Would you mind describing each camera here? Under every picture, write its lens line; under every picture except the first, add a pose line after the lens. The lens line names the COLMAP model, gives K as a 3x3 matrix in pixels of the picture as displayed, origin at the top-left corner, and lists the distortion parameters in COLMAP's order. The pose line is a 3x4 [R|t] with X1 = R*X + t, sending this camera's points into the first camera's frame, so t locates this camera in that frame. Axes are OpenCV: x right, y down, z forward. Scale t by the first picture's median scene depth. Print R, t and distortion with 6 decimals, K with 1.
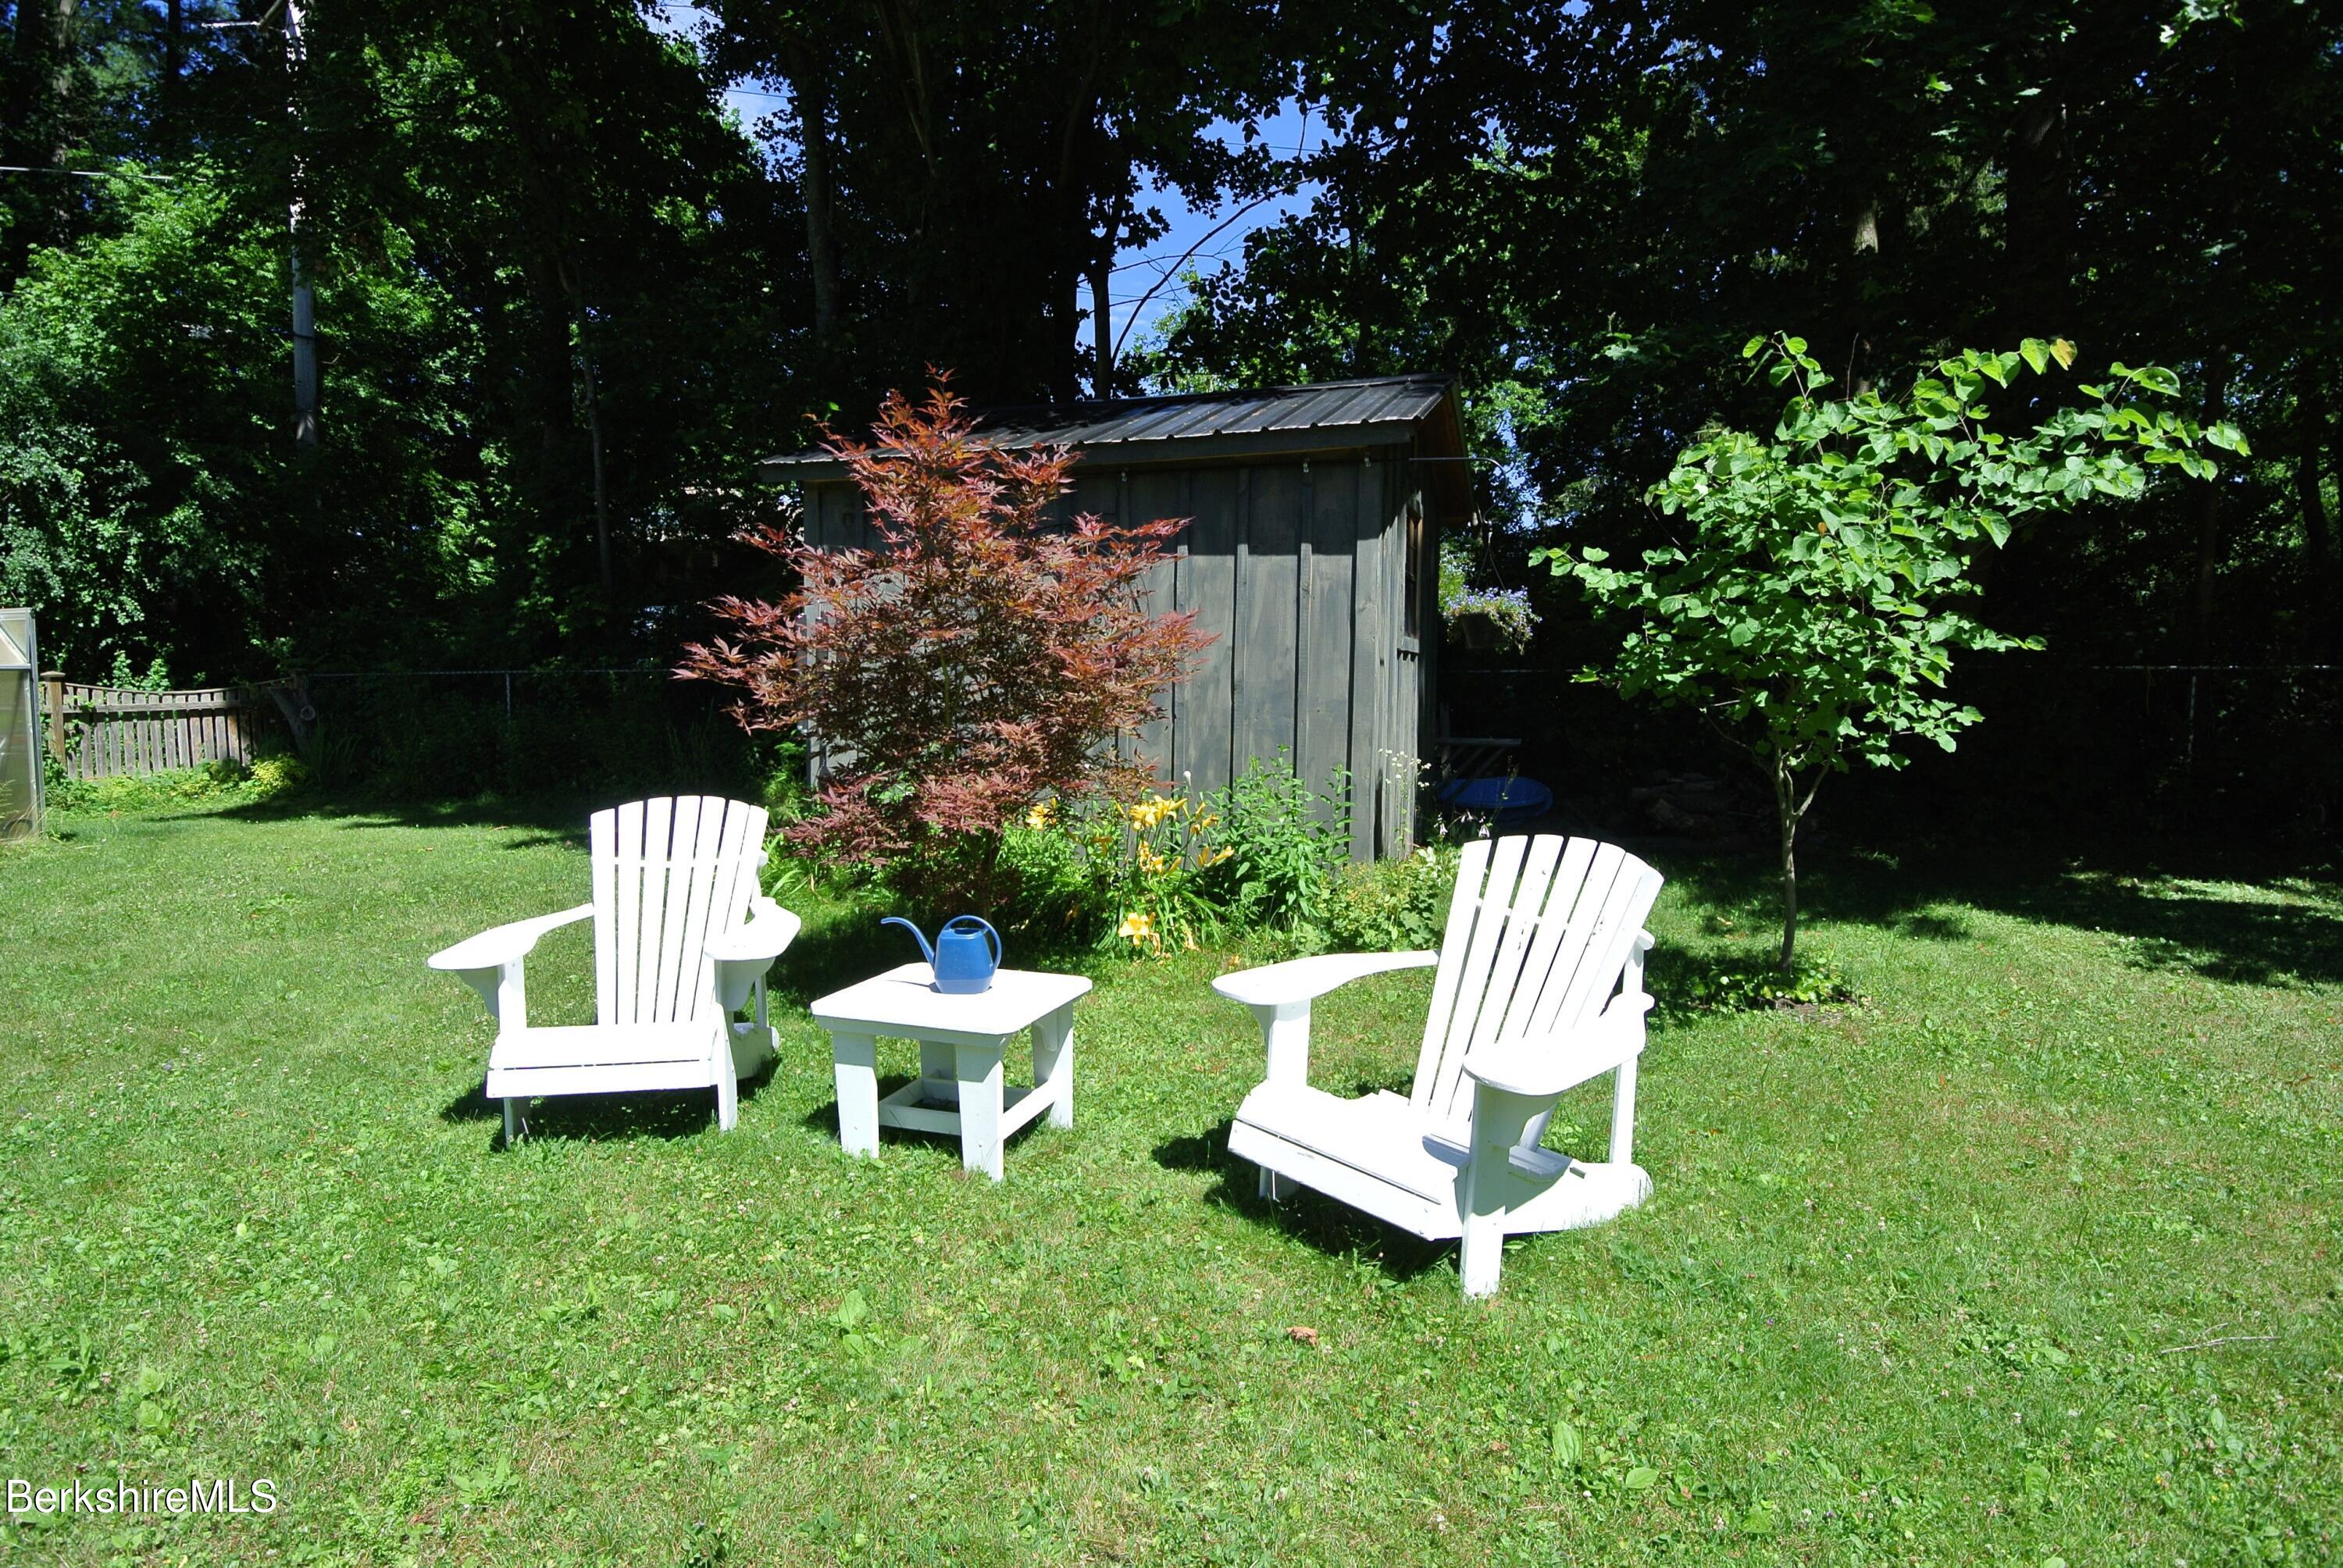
lens RADIAL K [[1233.3, 0, 1162.9], [0, 1233.3, 790.3], [0, 0, 1]] dist [-0.007804, -0.018625]
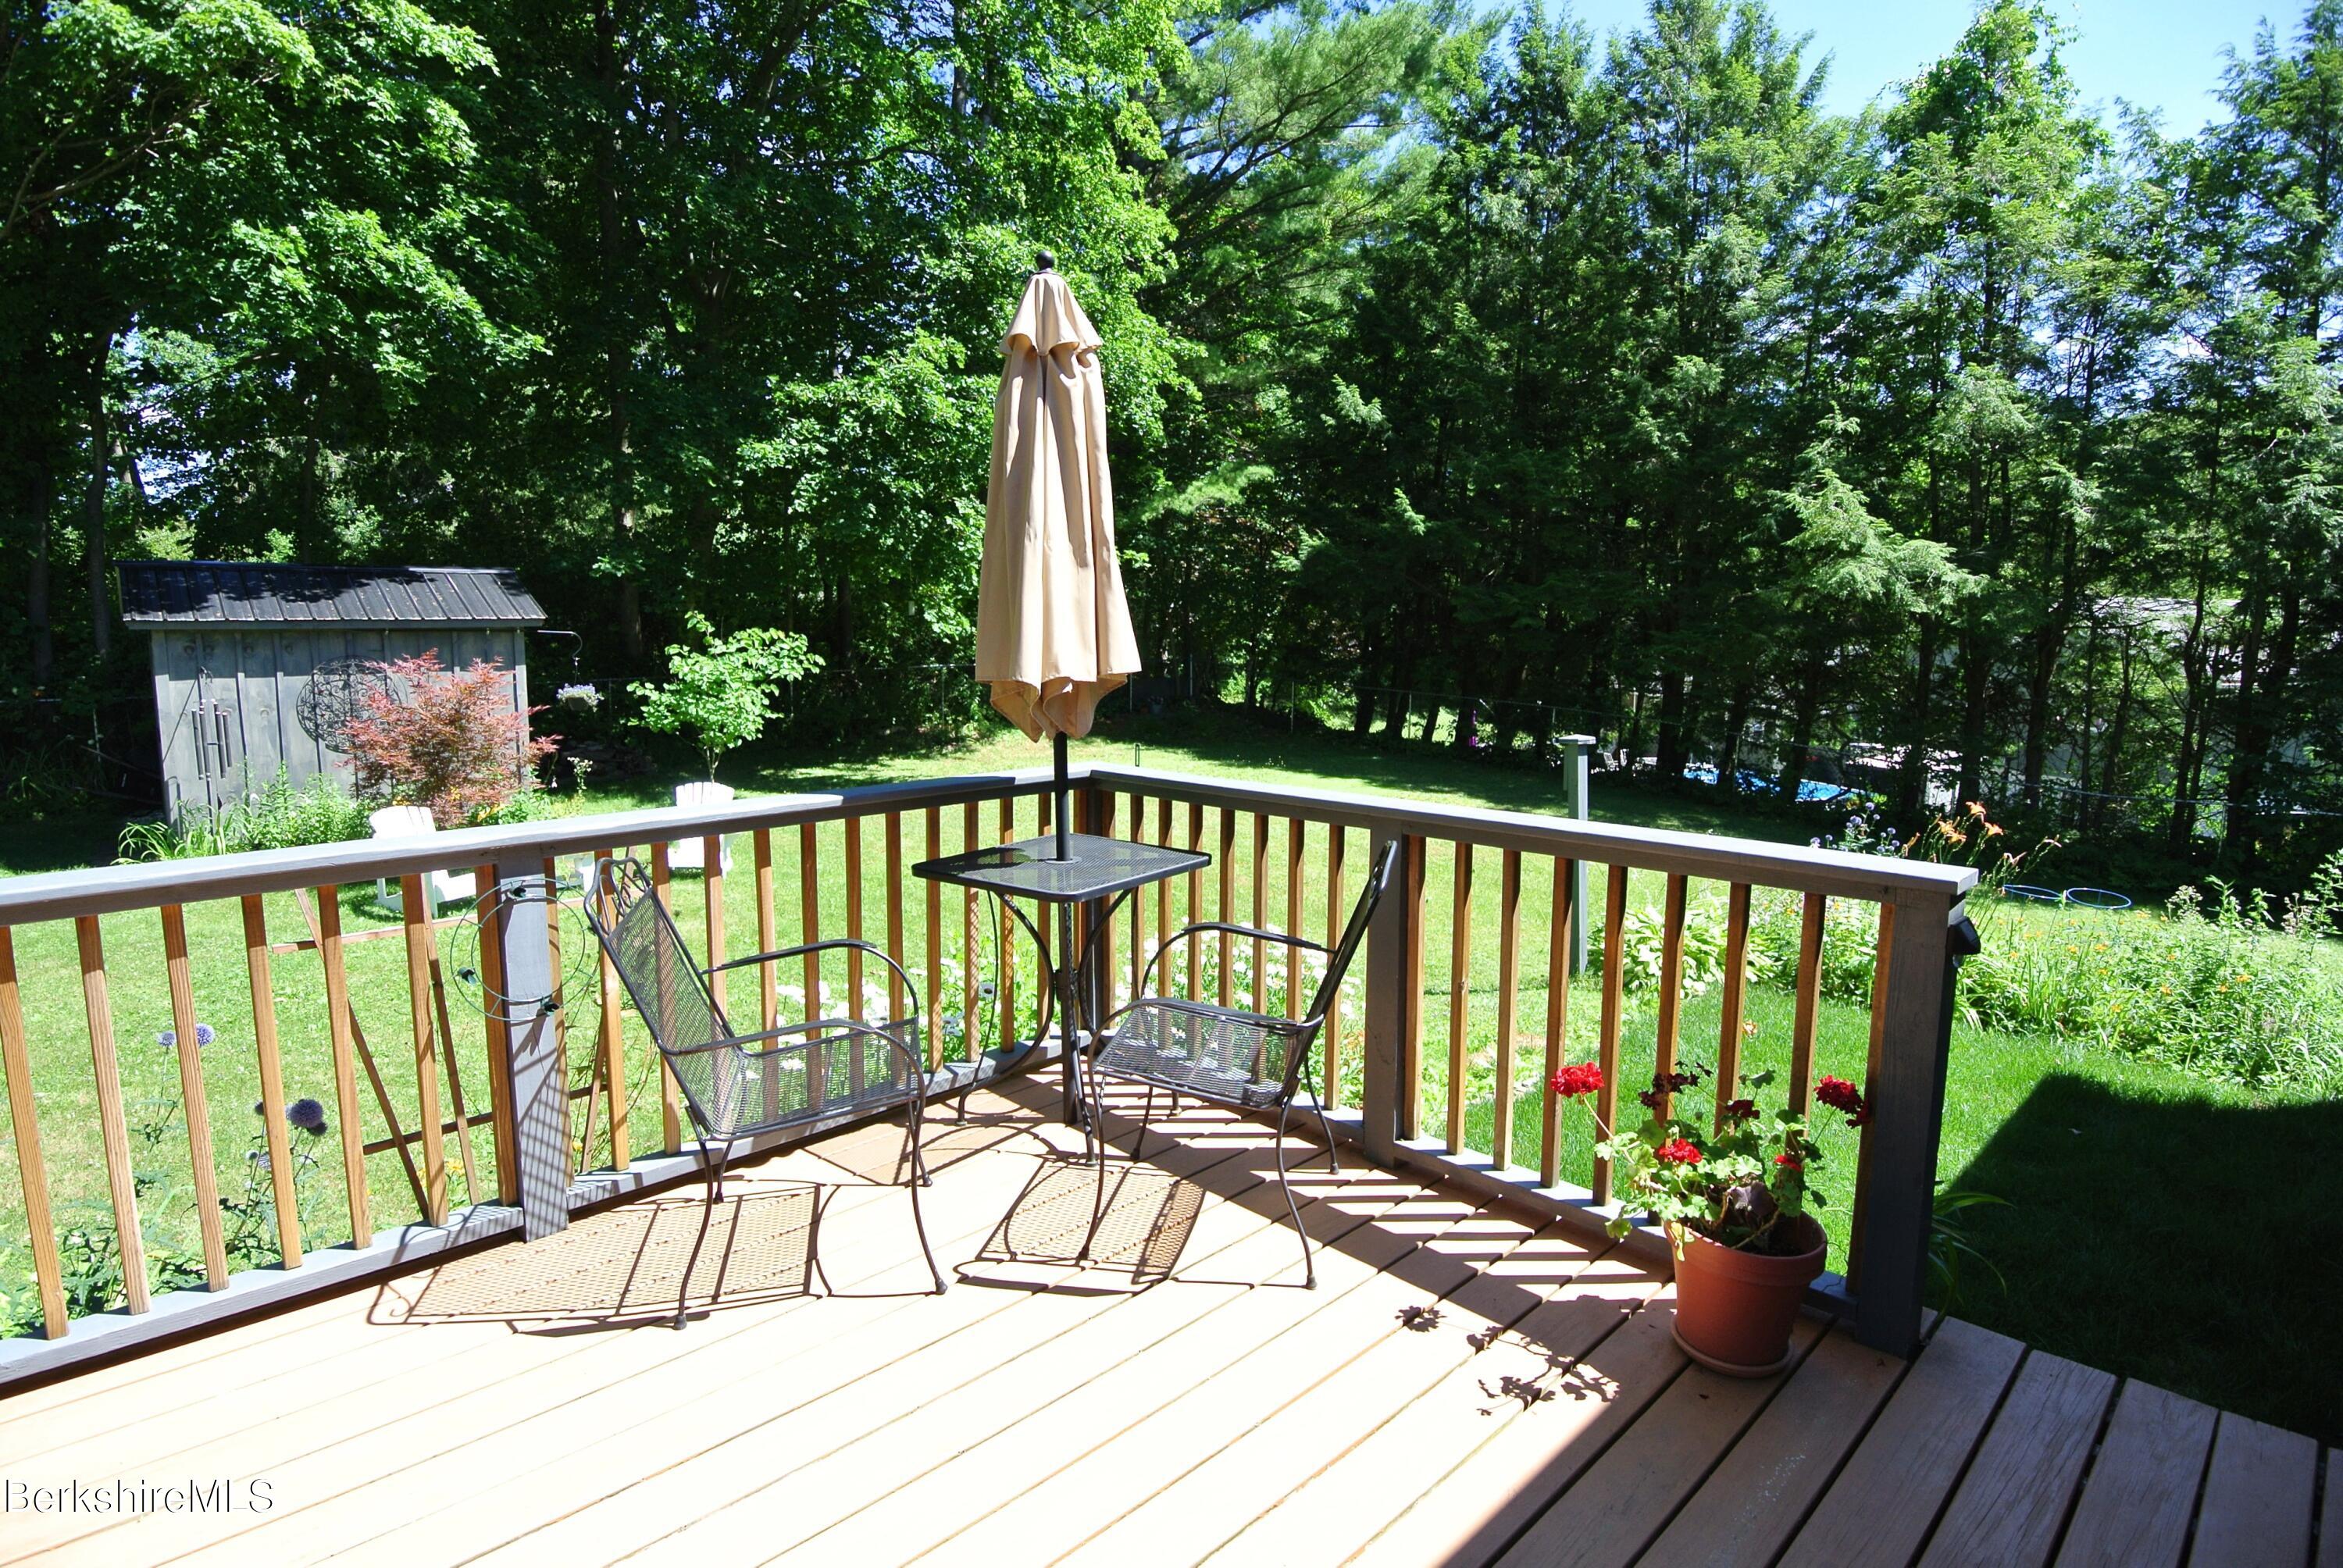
lens RADIAL K [[1233.3, 0, 1171.9], [0, 1233.3, 790.2], [0, 0, 1]] dist [-0.007804, -0.018625]
pose [[0.504218, -0.125781, 0.854367, -1.464761], [0.061098, 0.992053, 0.109994, -0.180892], [-0.861413, -0.003261, 0.507896, -1.466966]]
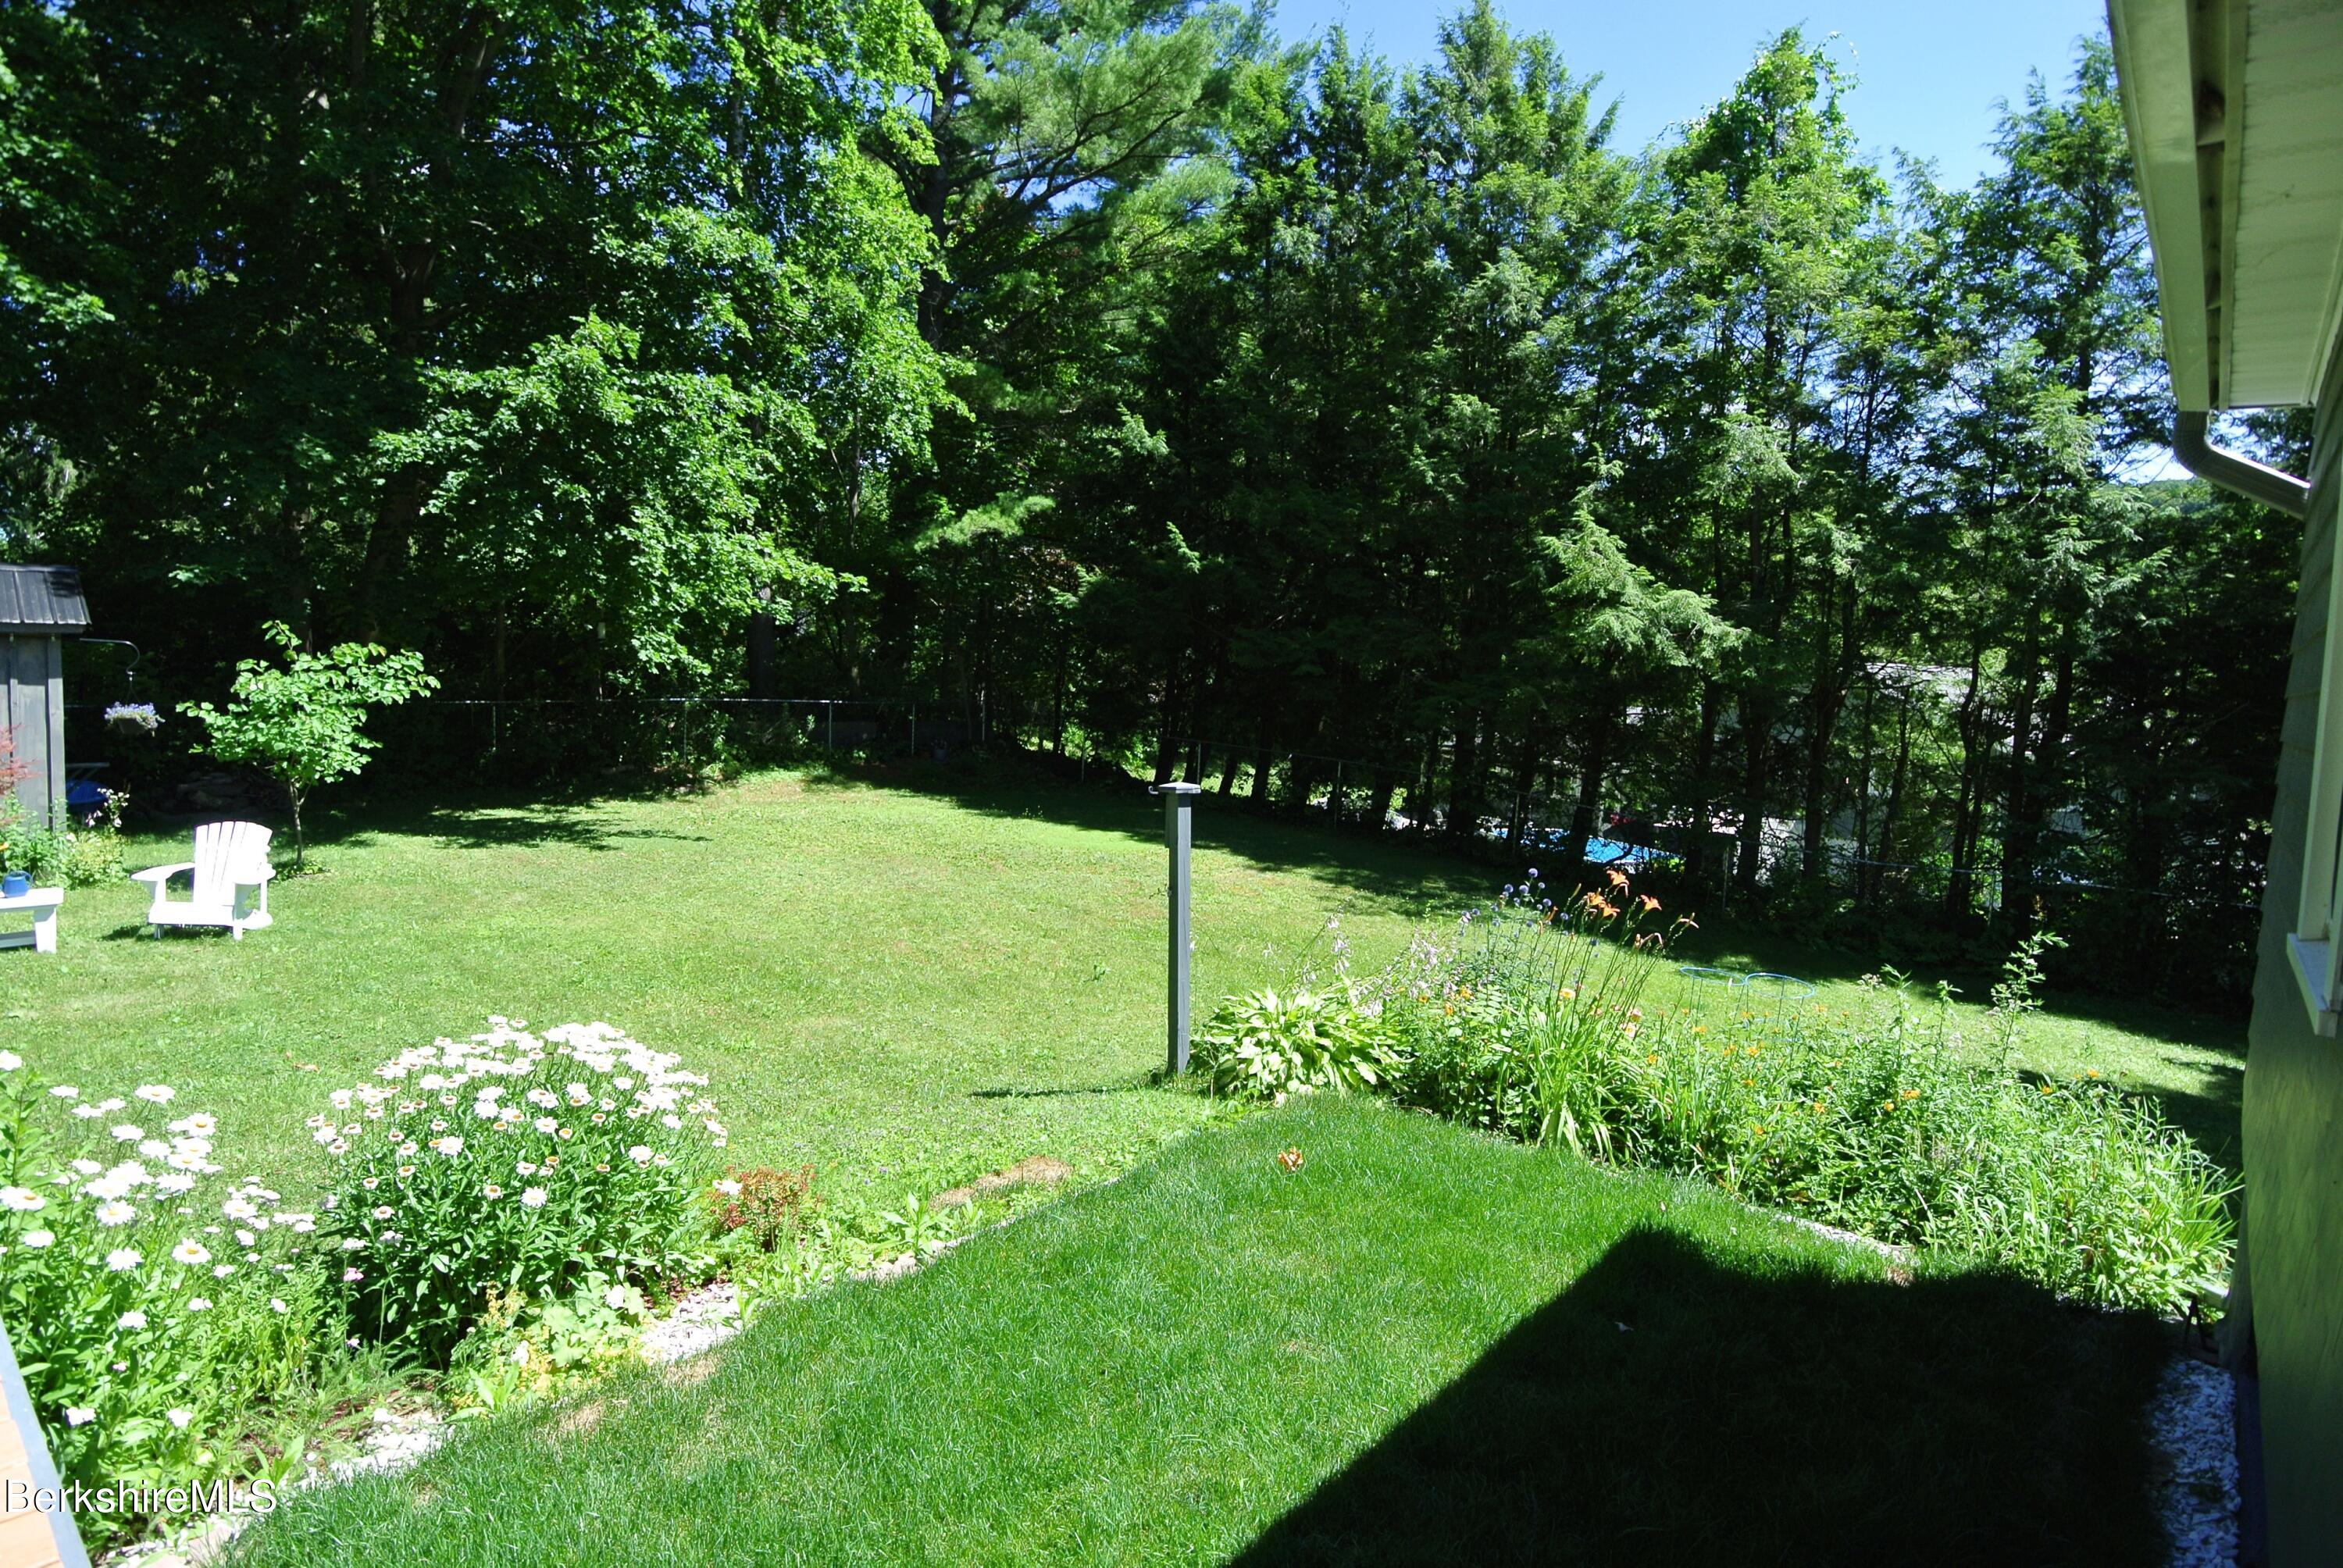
lens RADIAL K [[1233.3, 0, 1173.3], [0, 1233.3, 795.2], [0, 0, 1]] dist [-0.007804, -0.018625]
pose [[0.429289, -0.084136, 0.899240, -0.969079], [0.034137, 0.996452, 0.076935, -0.127865], [-0.902522, -0.002330, 0.430638, -1.701198]]
